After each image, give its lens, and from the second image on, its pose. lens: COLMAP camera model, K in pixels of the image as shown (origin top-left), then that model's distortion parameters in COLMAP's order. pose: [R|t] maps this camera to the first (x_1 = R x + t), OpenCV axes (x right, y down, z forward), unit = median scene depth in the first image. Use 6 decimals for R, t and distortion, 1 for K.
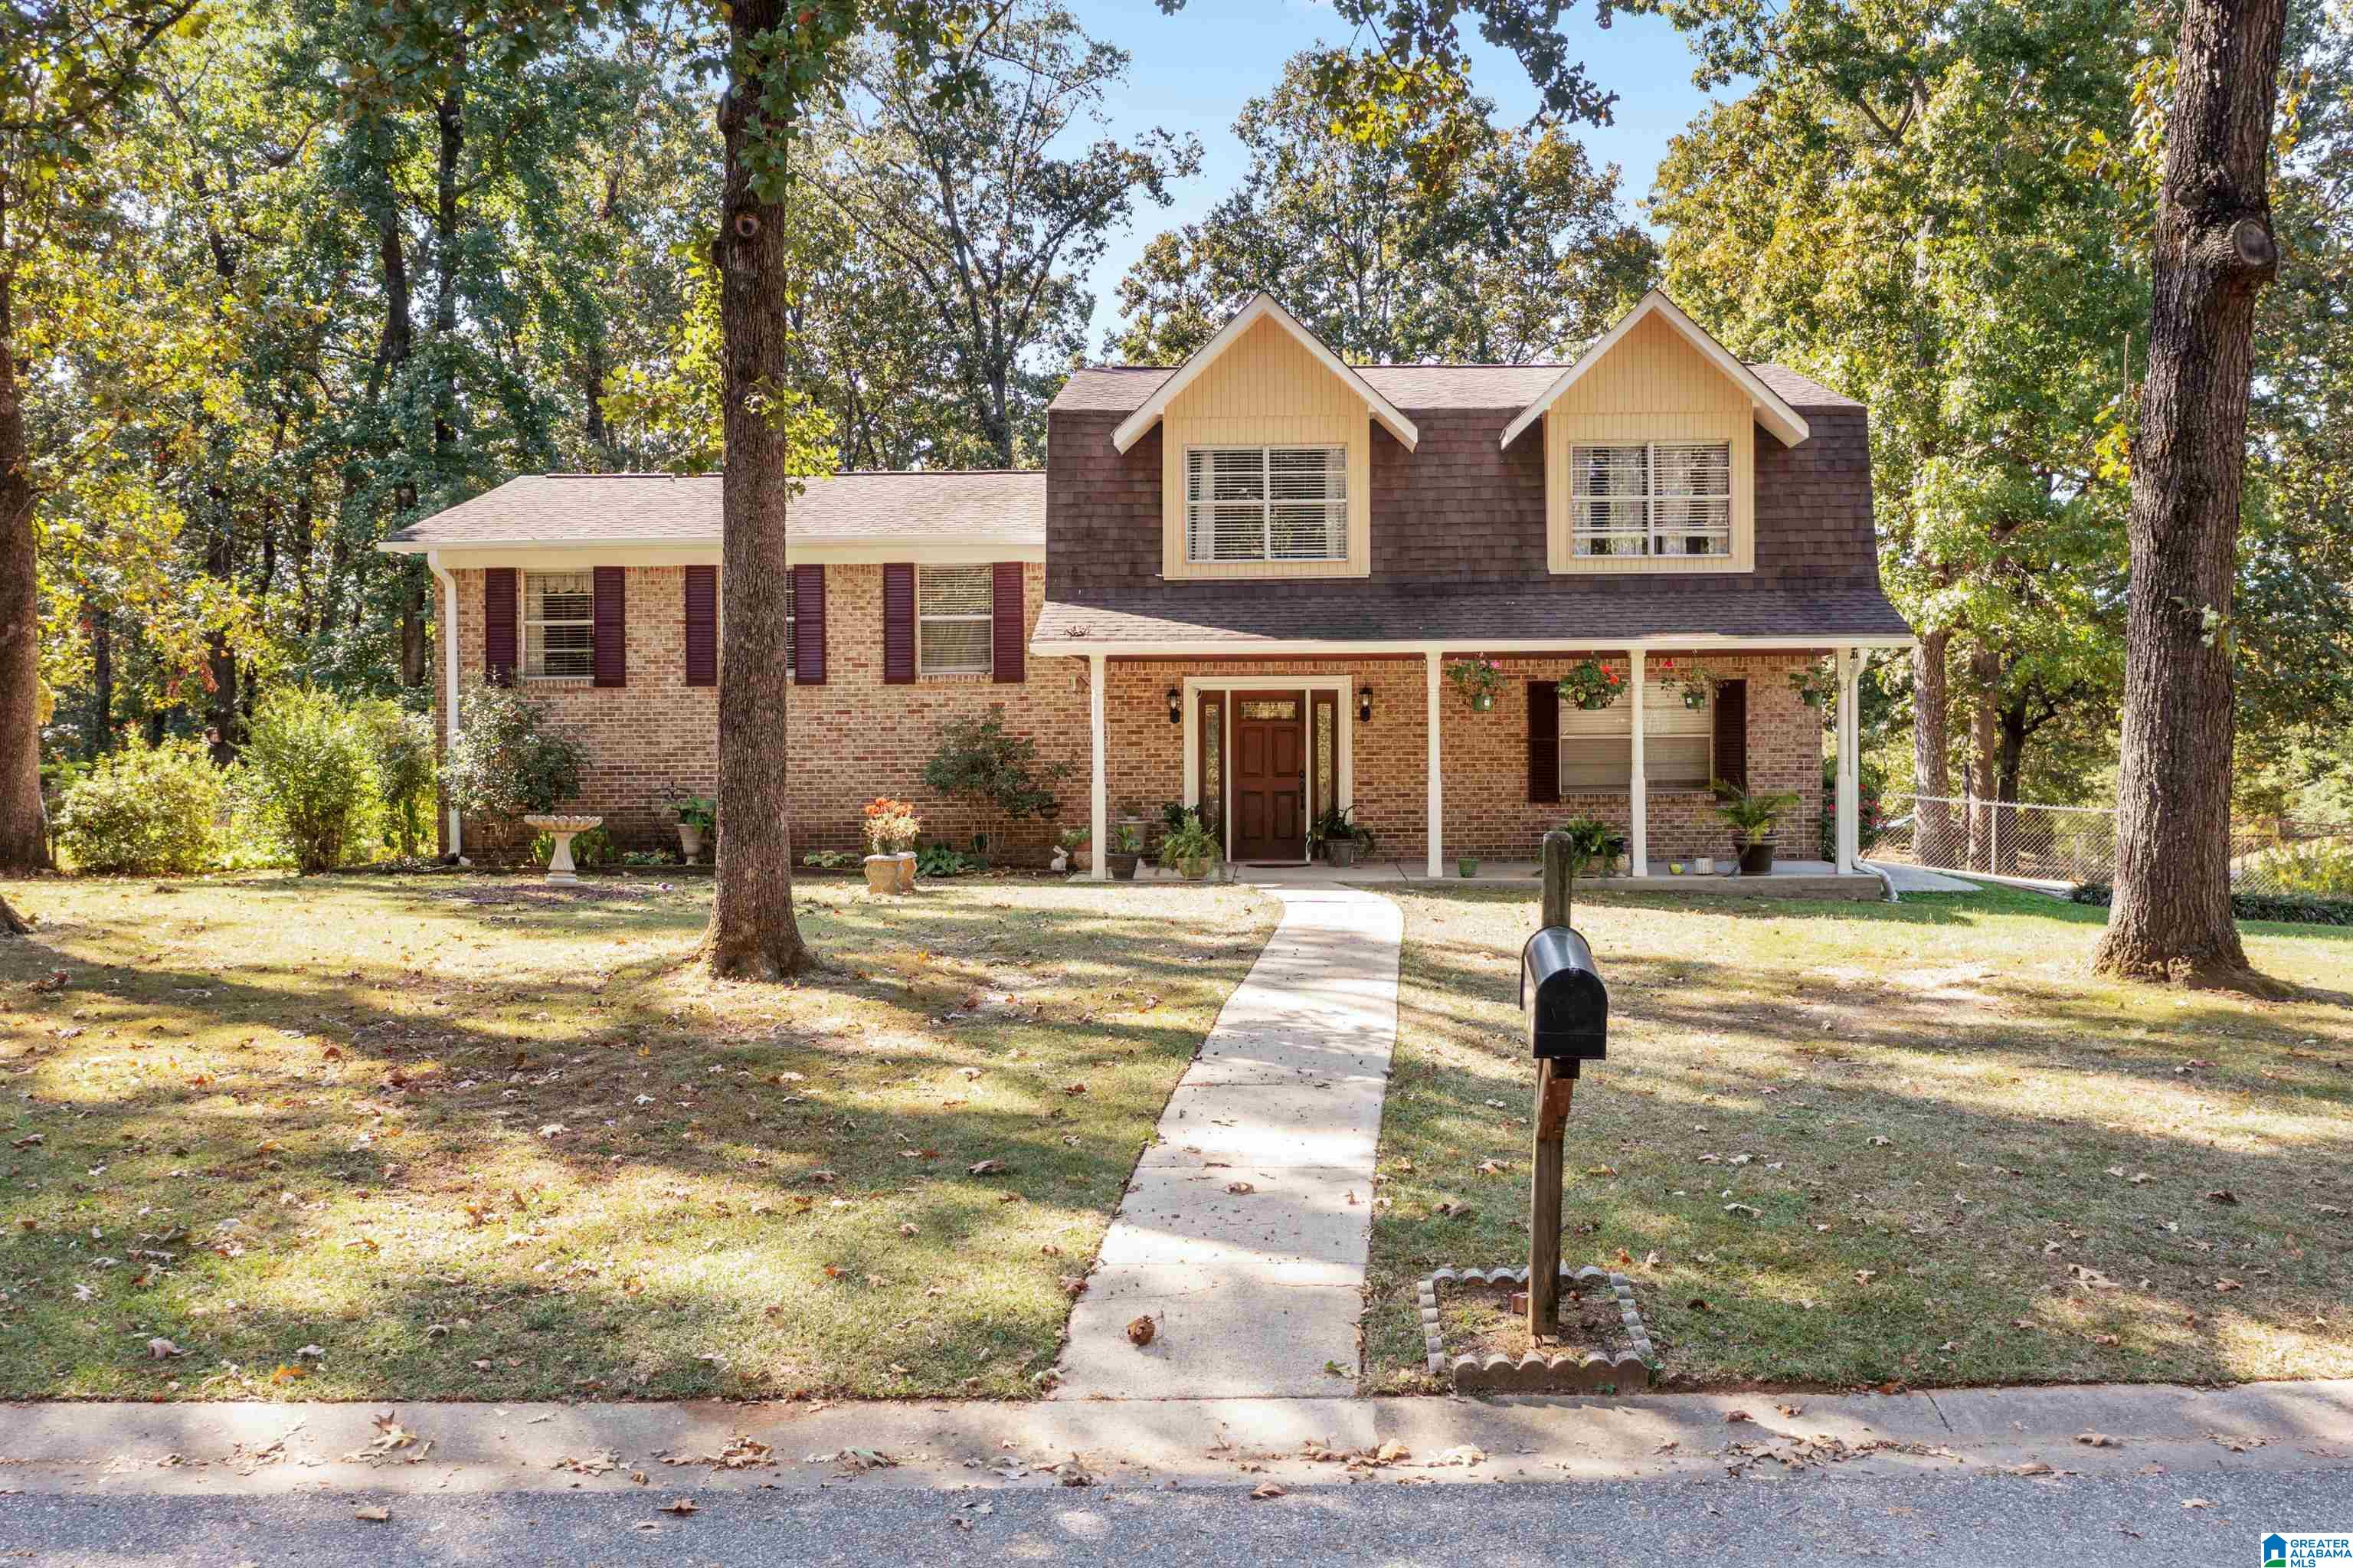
lens RADIAL K [[1912.1, 0, 1188.9], [0, 1912.1, 766.1], [0, 0, 1]] dist [-0.029893, 0.006907]
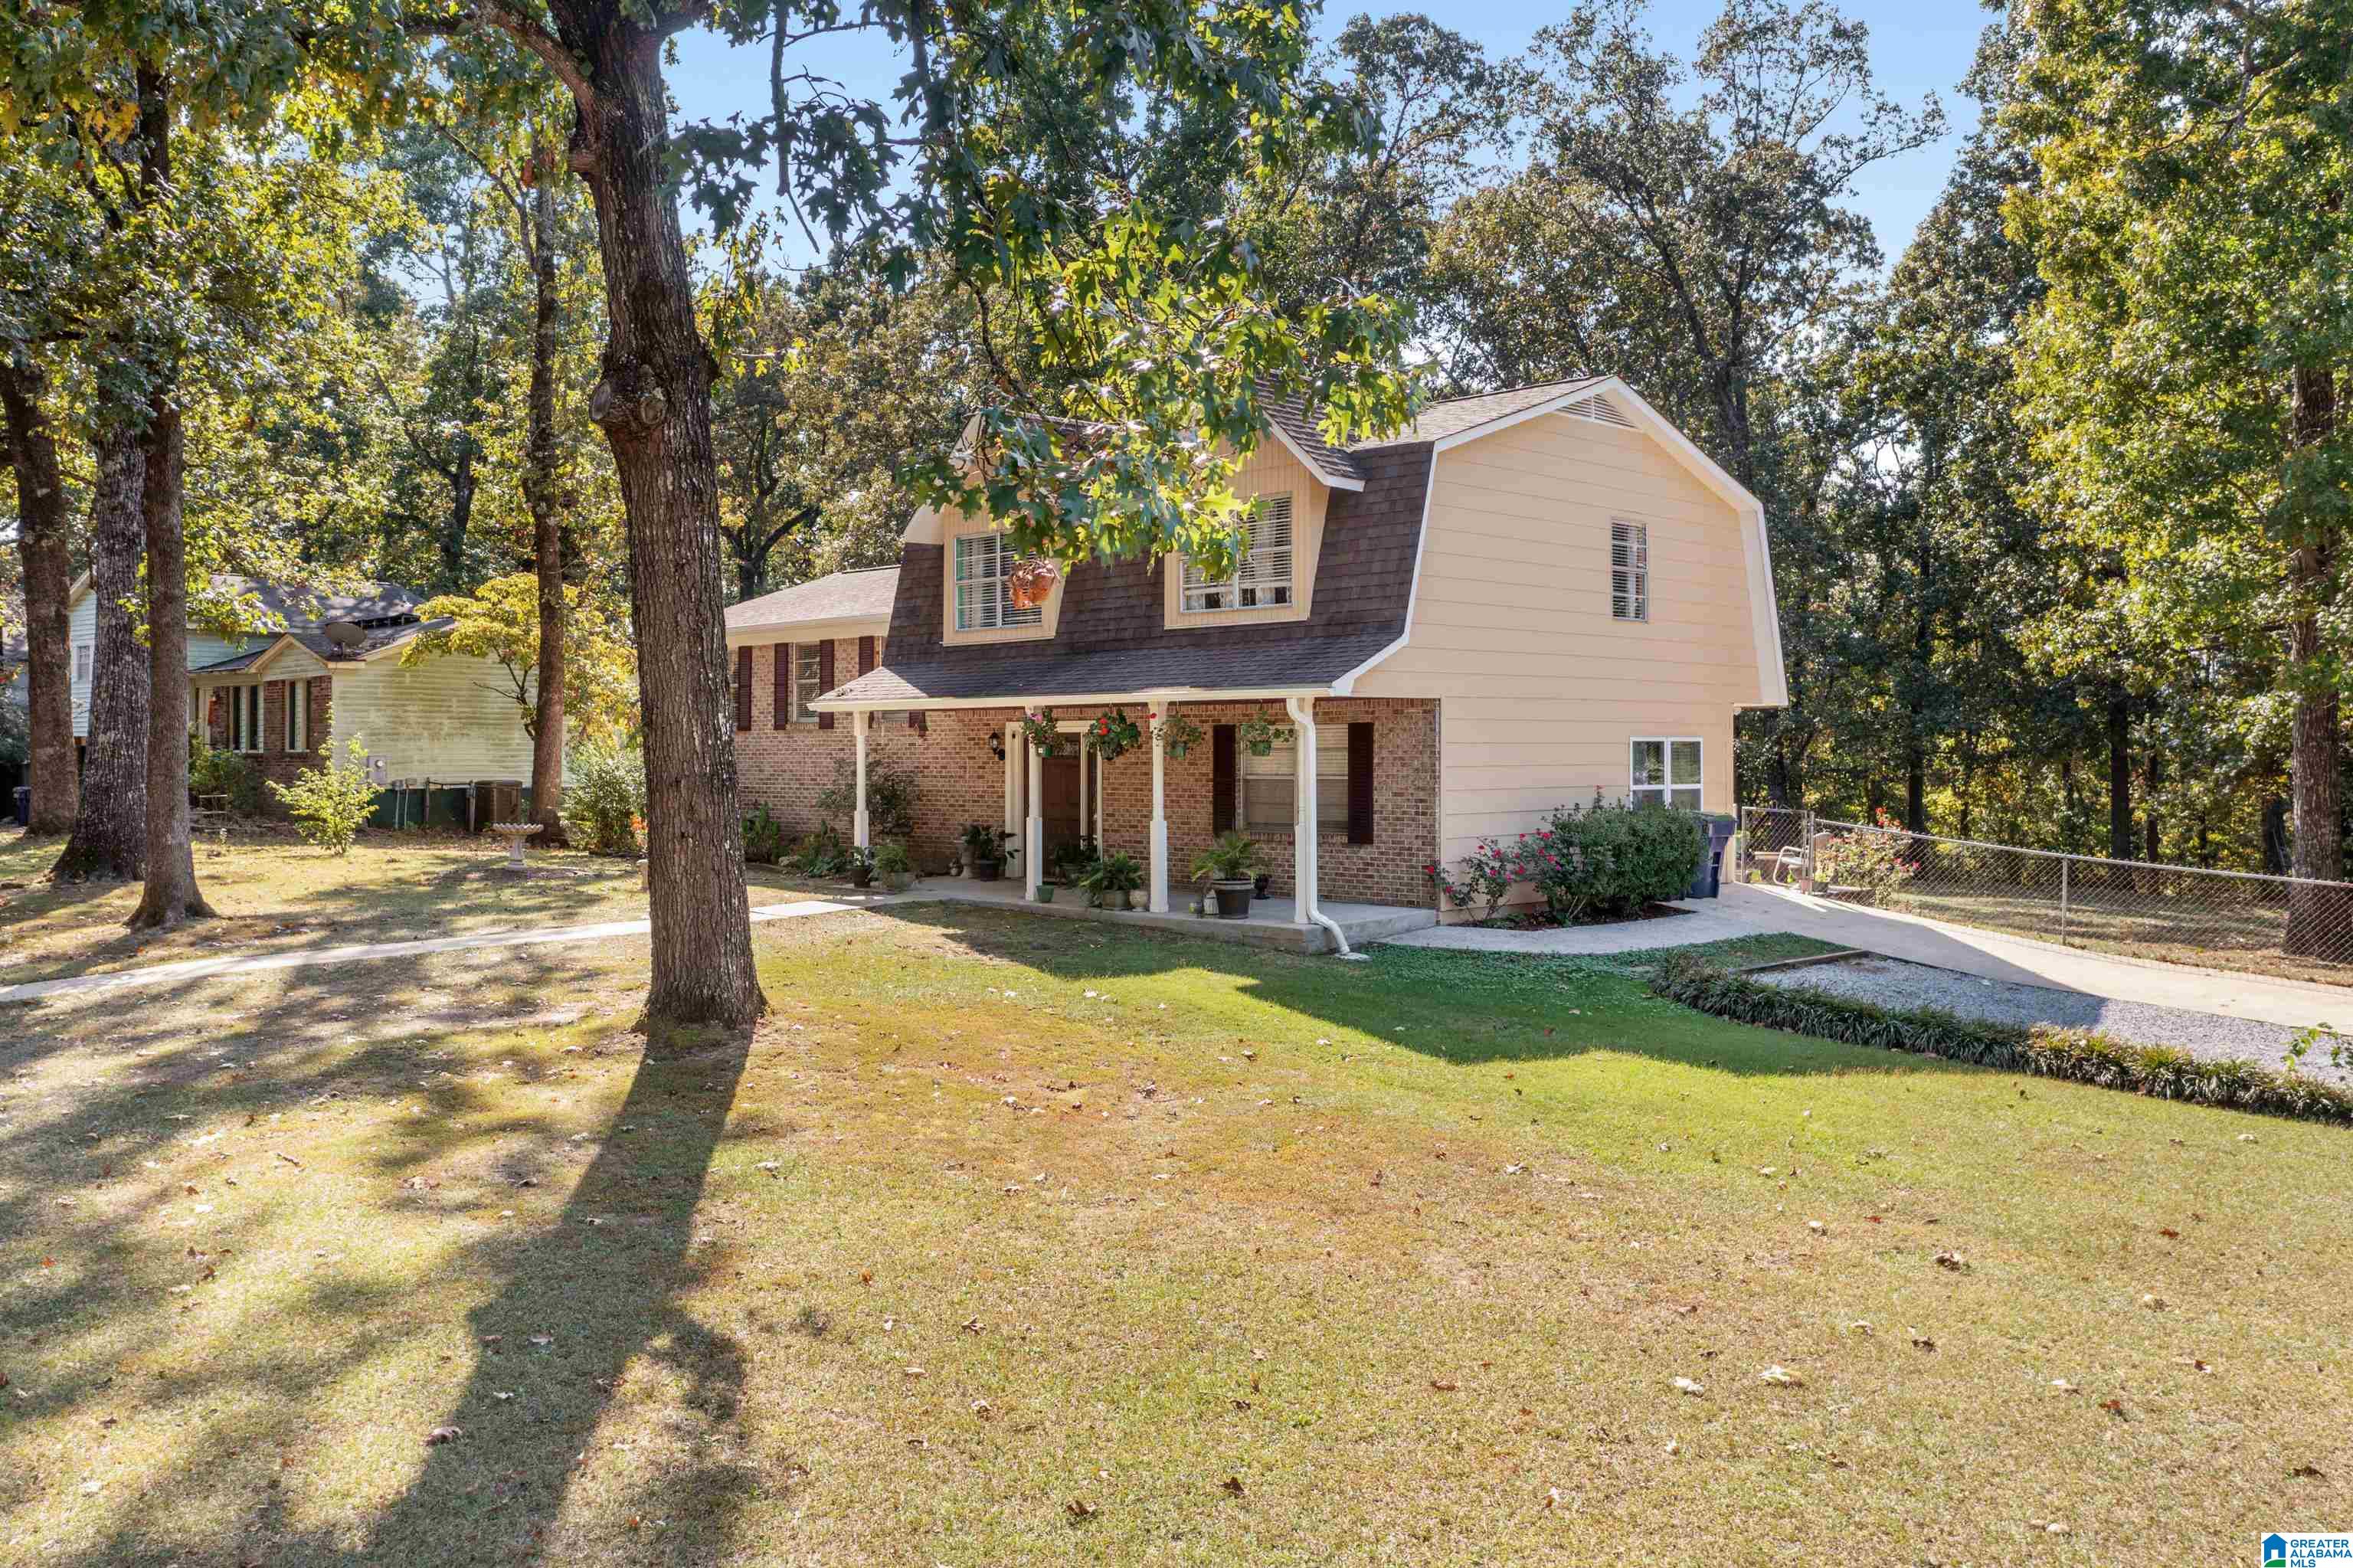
lens RADIAL K [[1912.1, 0, 1175.7], [0, 1912.1, 784.6], [0, 0, 1]] dist [-0.029893, 0.006907]
pose [[0.724095, 0.017078, -0.689489, 0.927446], [-0.001593, 0.999732, 0.023089, -0.036669], [0.689699, -0.015621, 0.723928, 0.205422]]
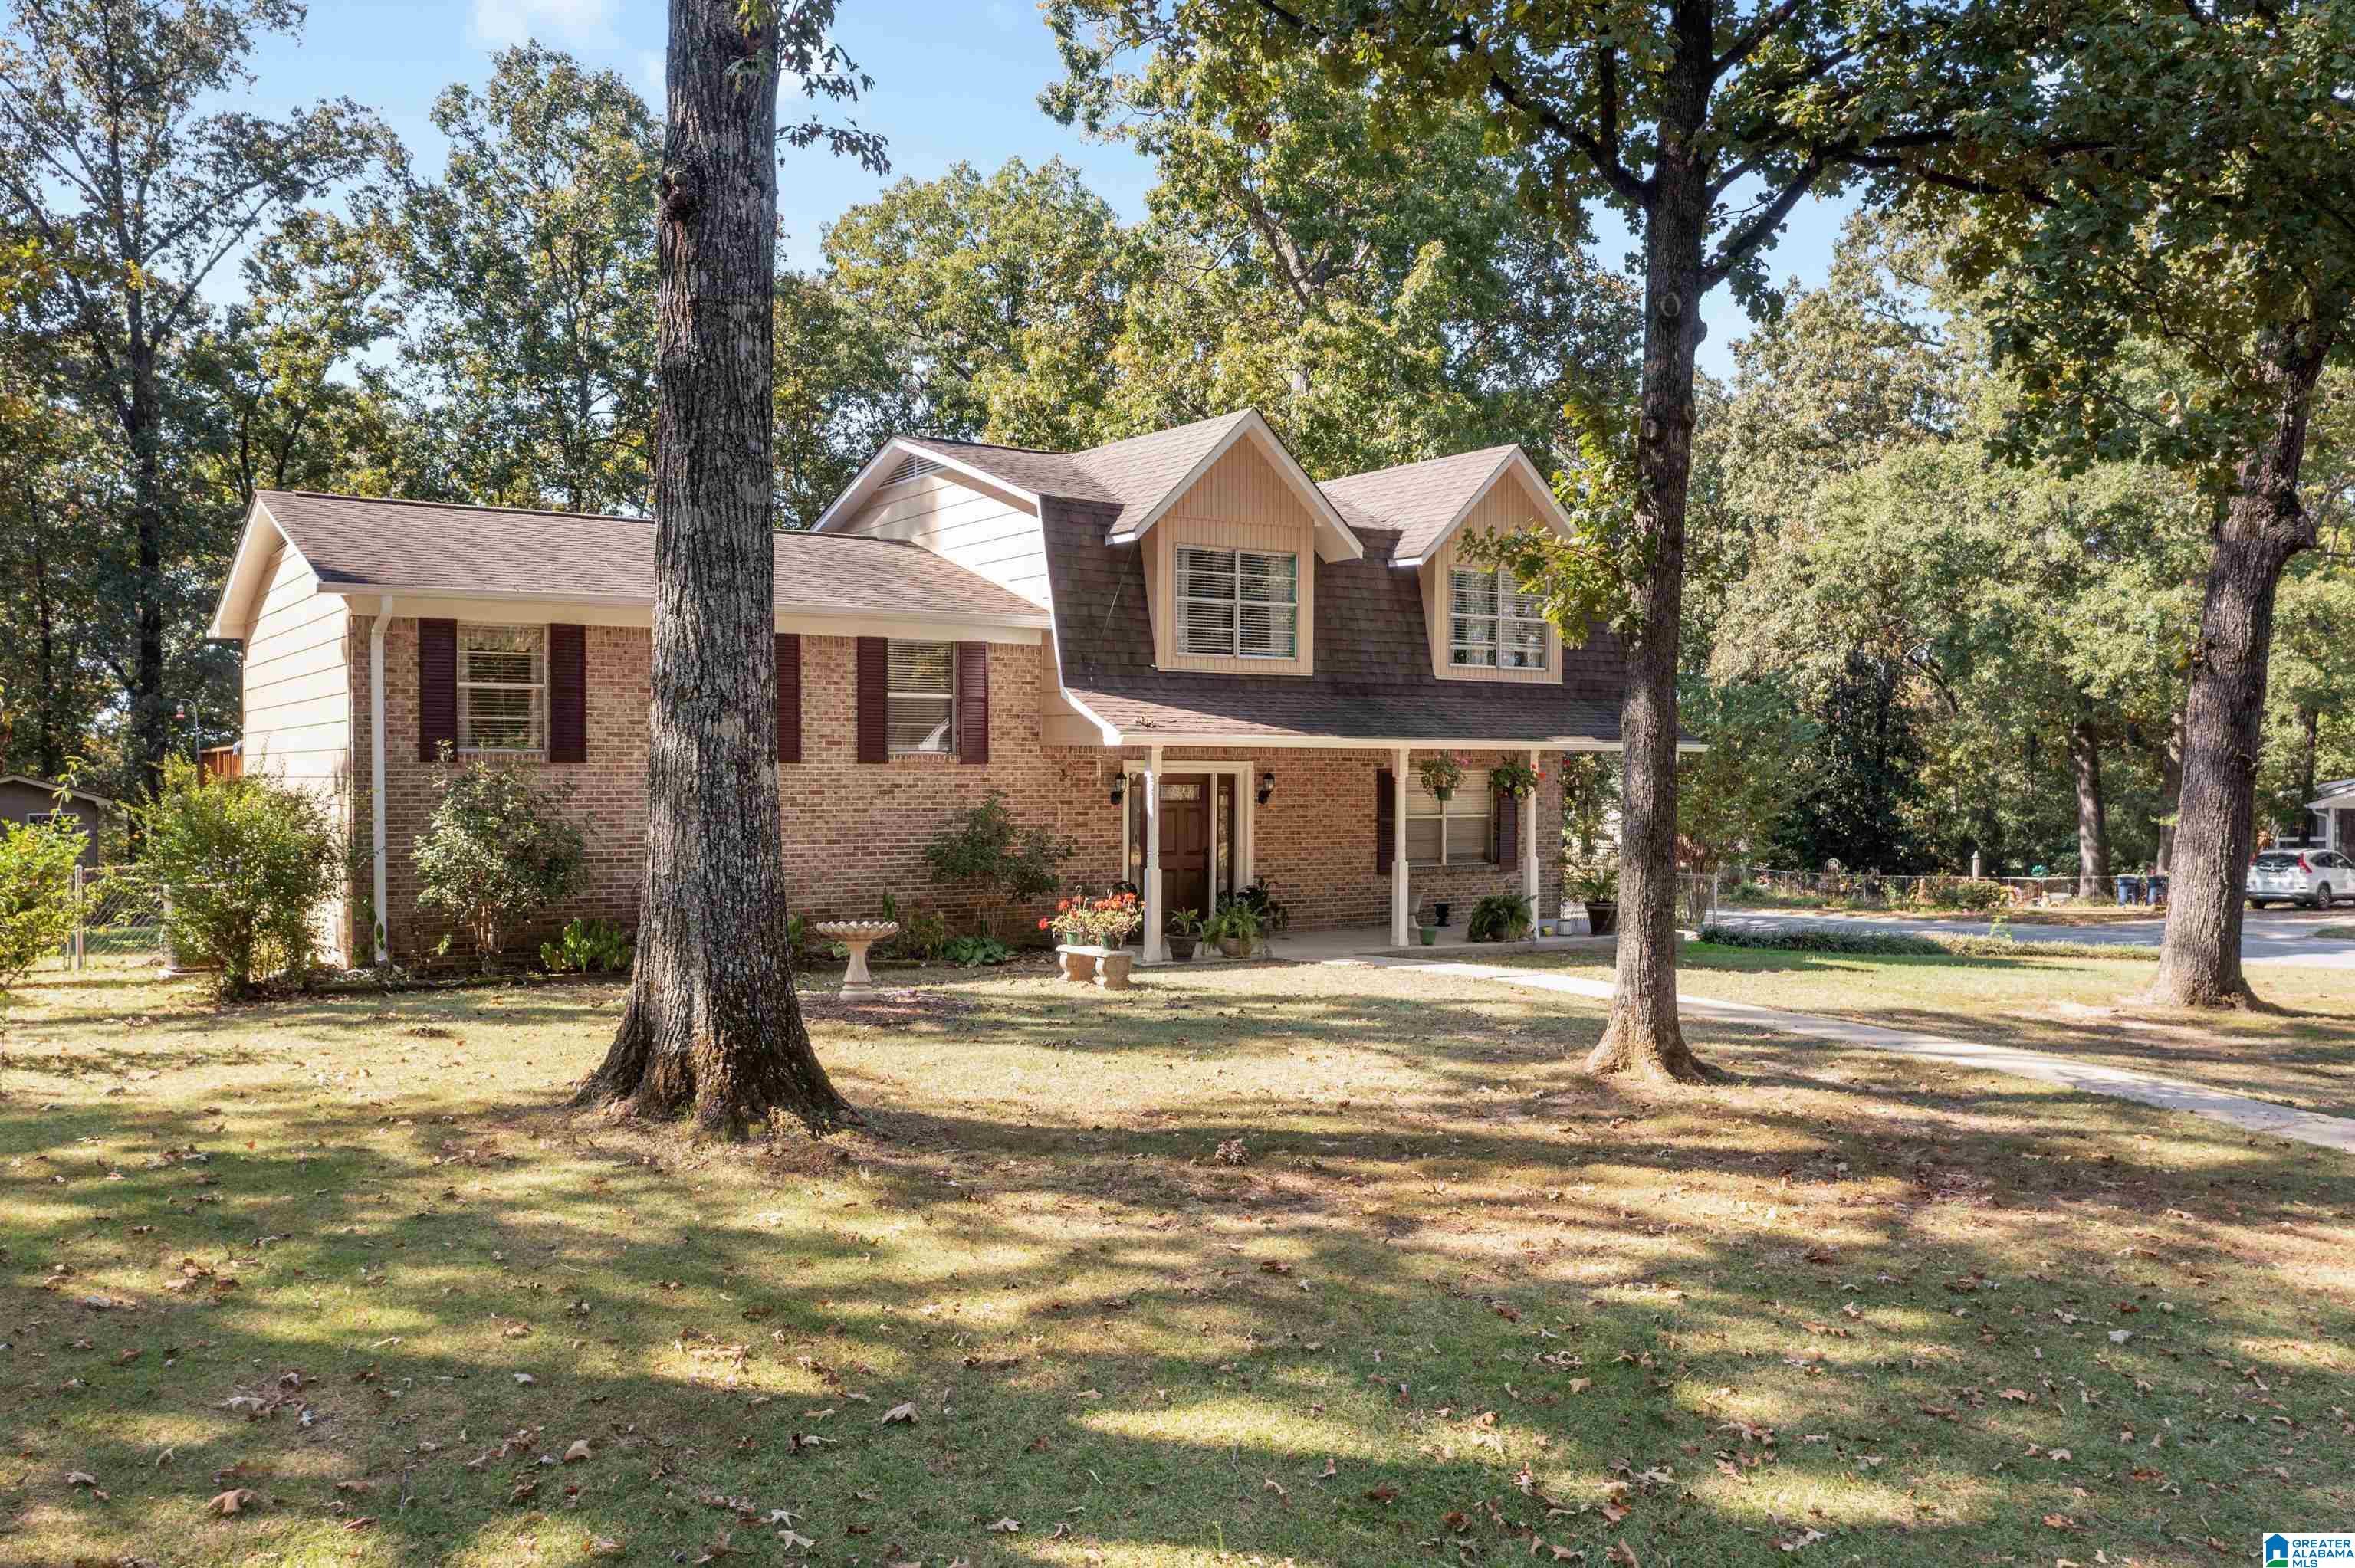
lens RADIAL K [[1913.4, 0, 1184.7], [0, 1913.4, 789.5], [0, 0, 1]] dist [-0.029893, 0.006907]
pose [[0.826554, 0.005691, 0.562829, -0.578534], [-0.006539, 0.999978, -0.000508, -0.031237], [-0.562820, -0.003260, 0.826573, 0.120614]]
